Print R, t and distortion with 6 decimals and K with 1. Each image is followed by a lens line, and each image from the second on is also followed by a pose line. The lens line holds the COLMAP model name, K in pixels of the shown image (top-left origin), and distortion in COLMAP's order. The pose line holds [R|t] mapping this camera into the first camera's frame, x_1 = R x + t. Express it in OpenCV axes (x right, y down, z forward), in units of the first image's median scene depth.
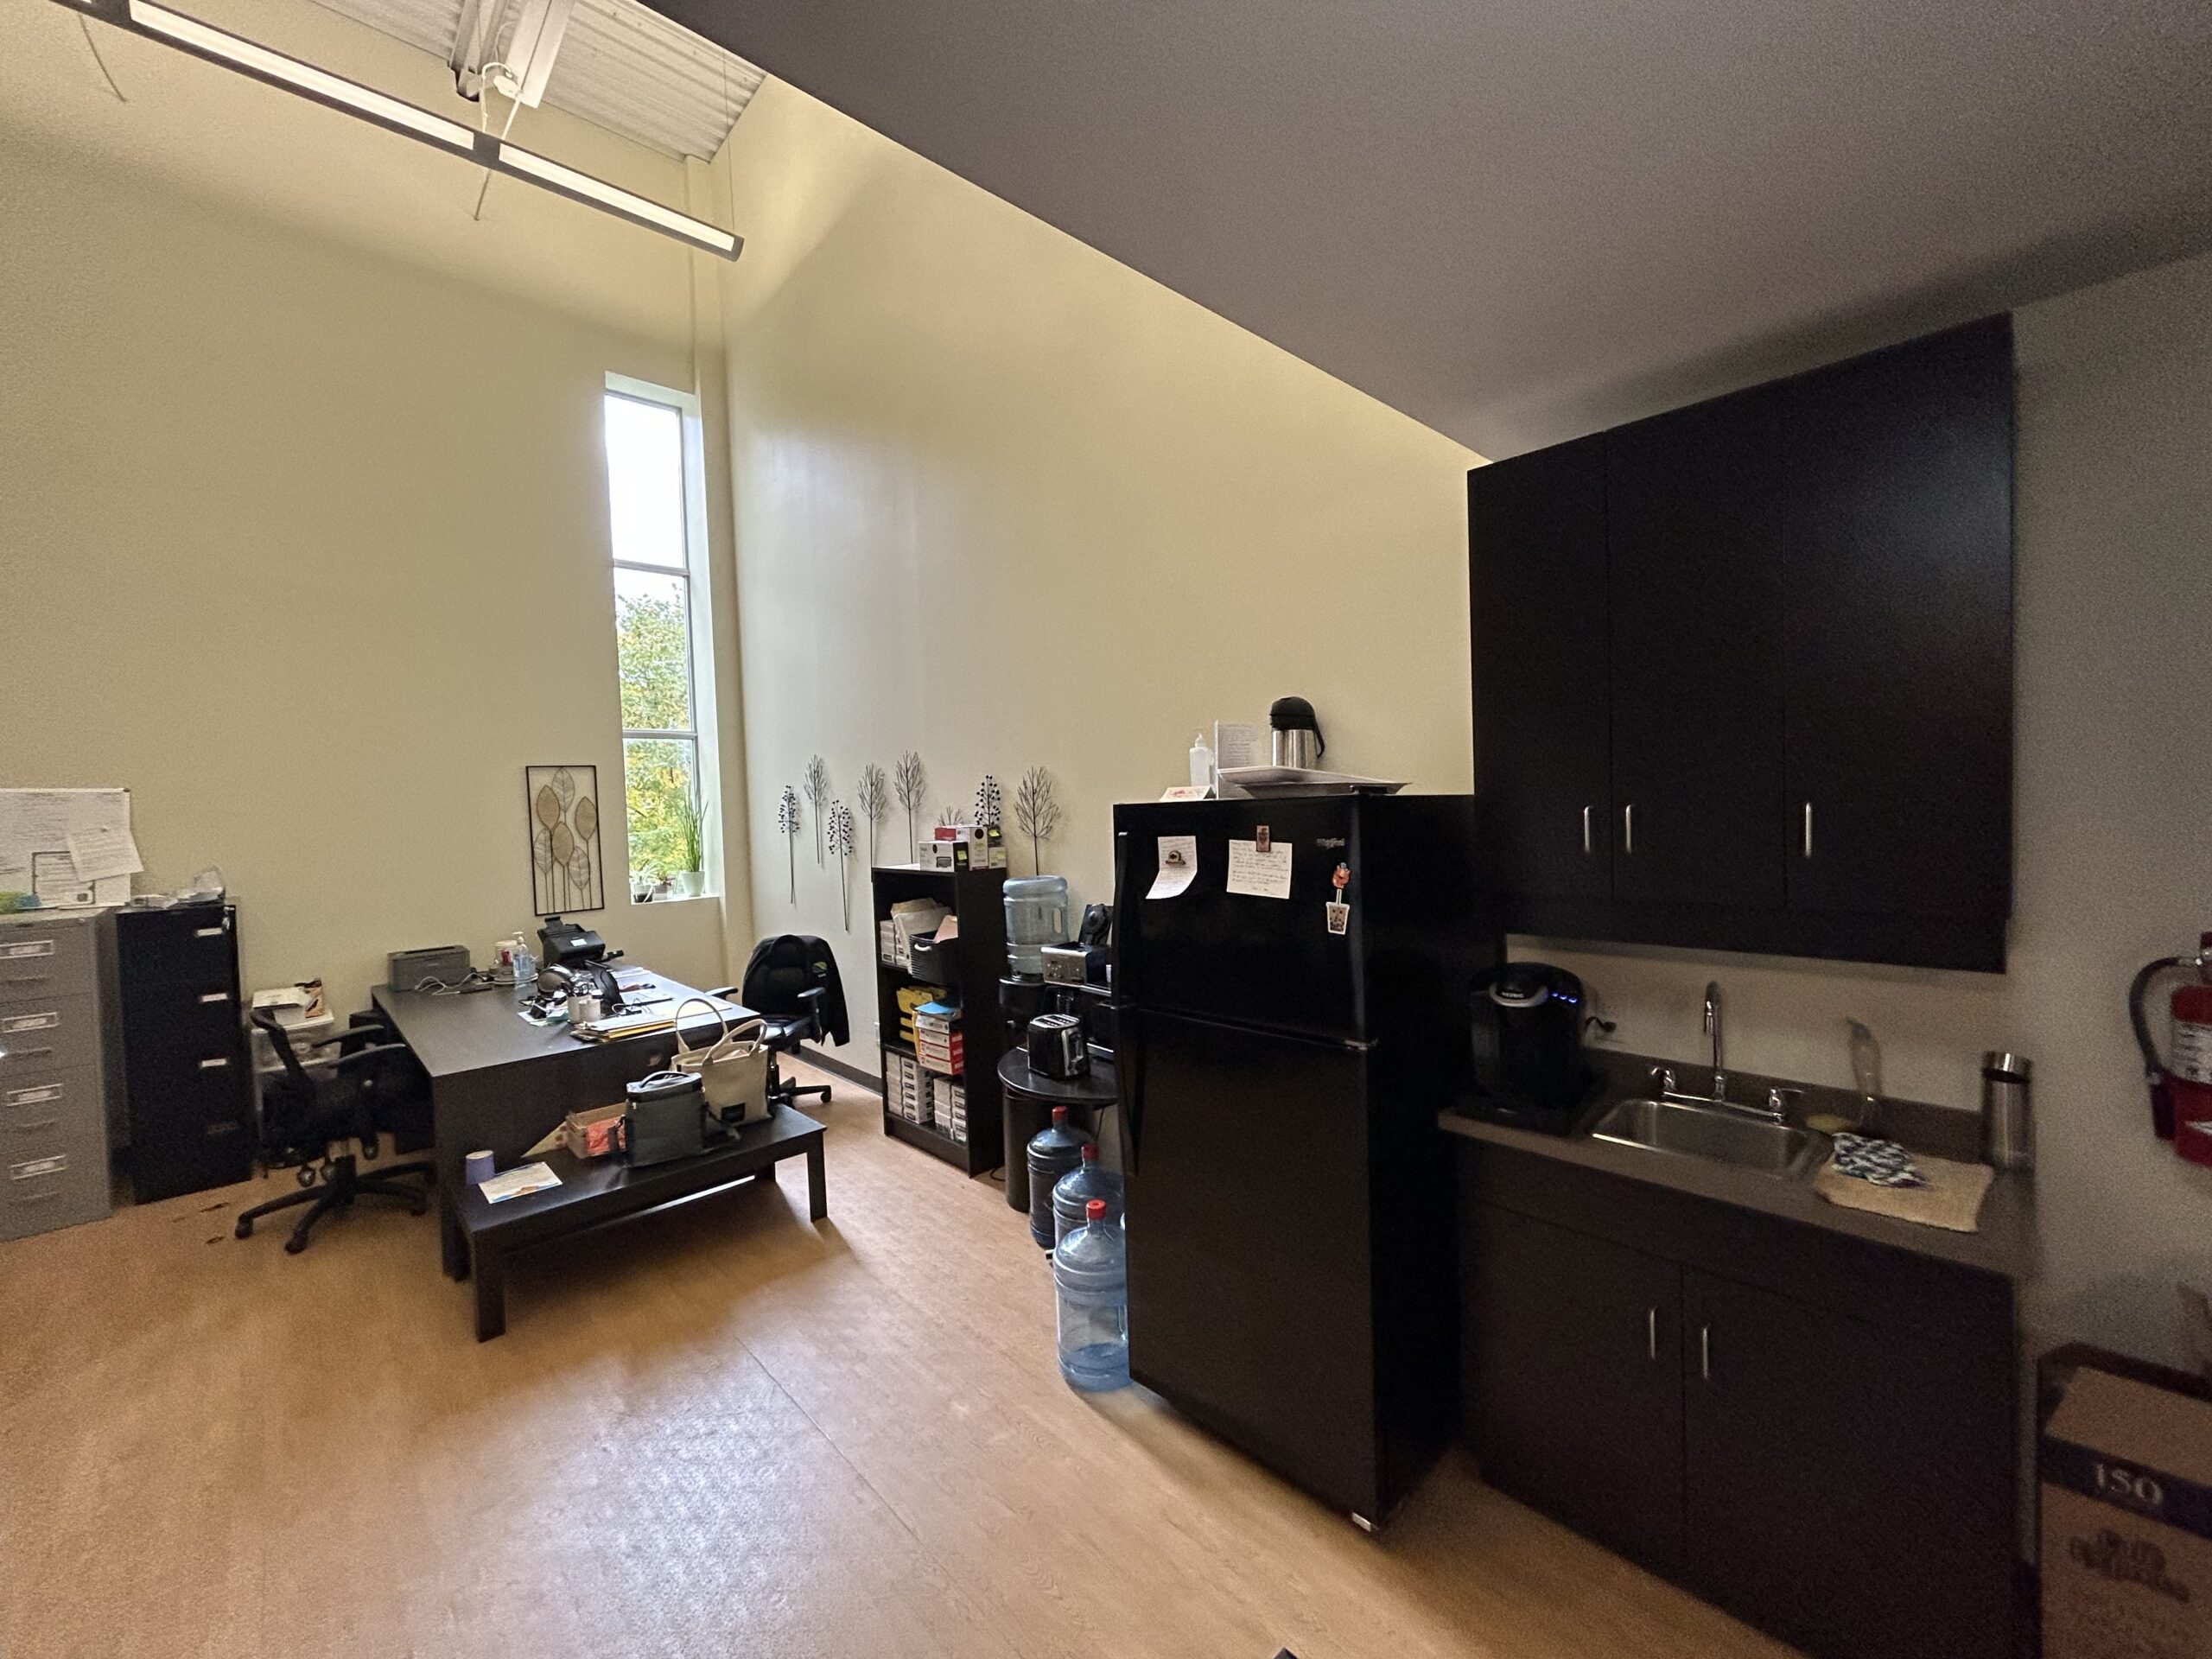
lens RADIAL K [[892.3, 0, 1106.0], [0, 892.3, 829.5], [0, 0, 1]] dist [0.002134, 0.000276]
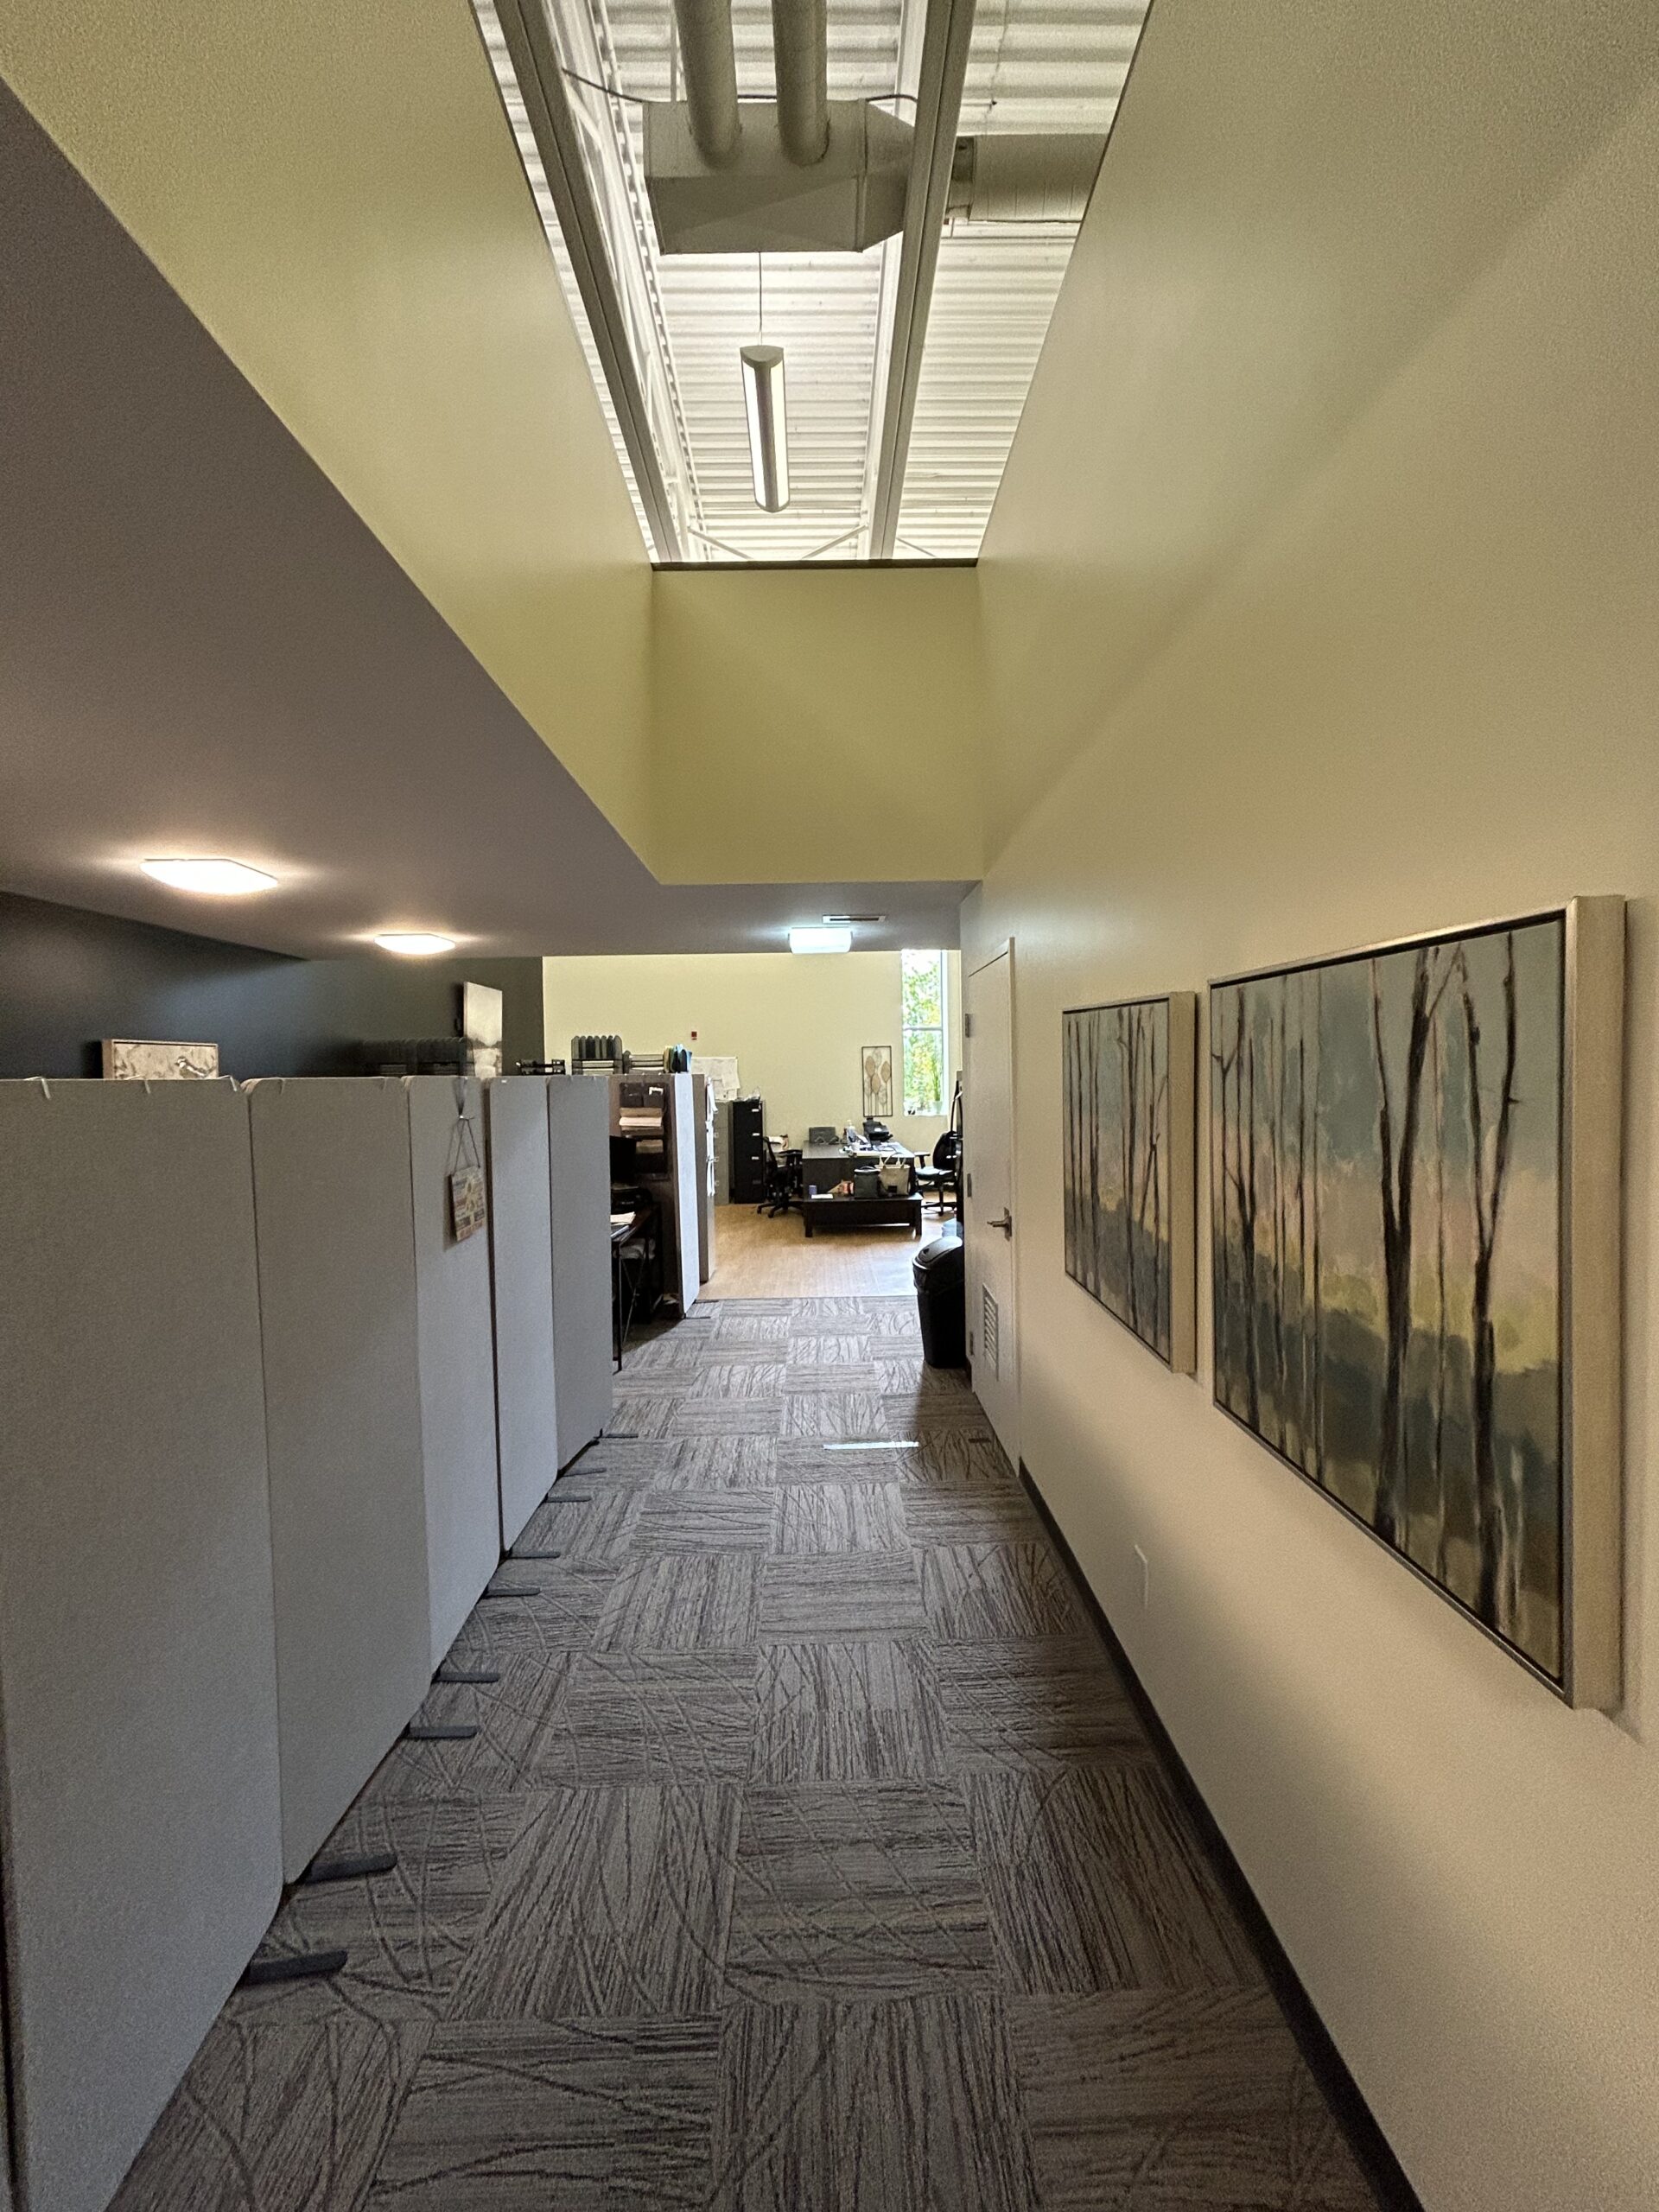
lens RADIAL K [[892.3, 0, 829.5], [0, 892.3, 1106.0], [0, 0, 1]] dist [0.002134, 0.000276]
pose [[0.740975, 0.044213, -0.670076, 0.873532], [-0.031024, 0.999019, 0.031612, 0.006880], [0.670816, -0.002635, 0.741619, -0.765535]]
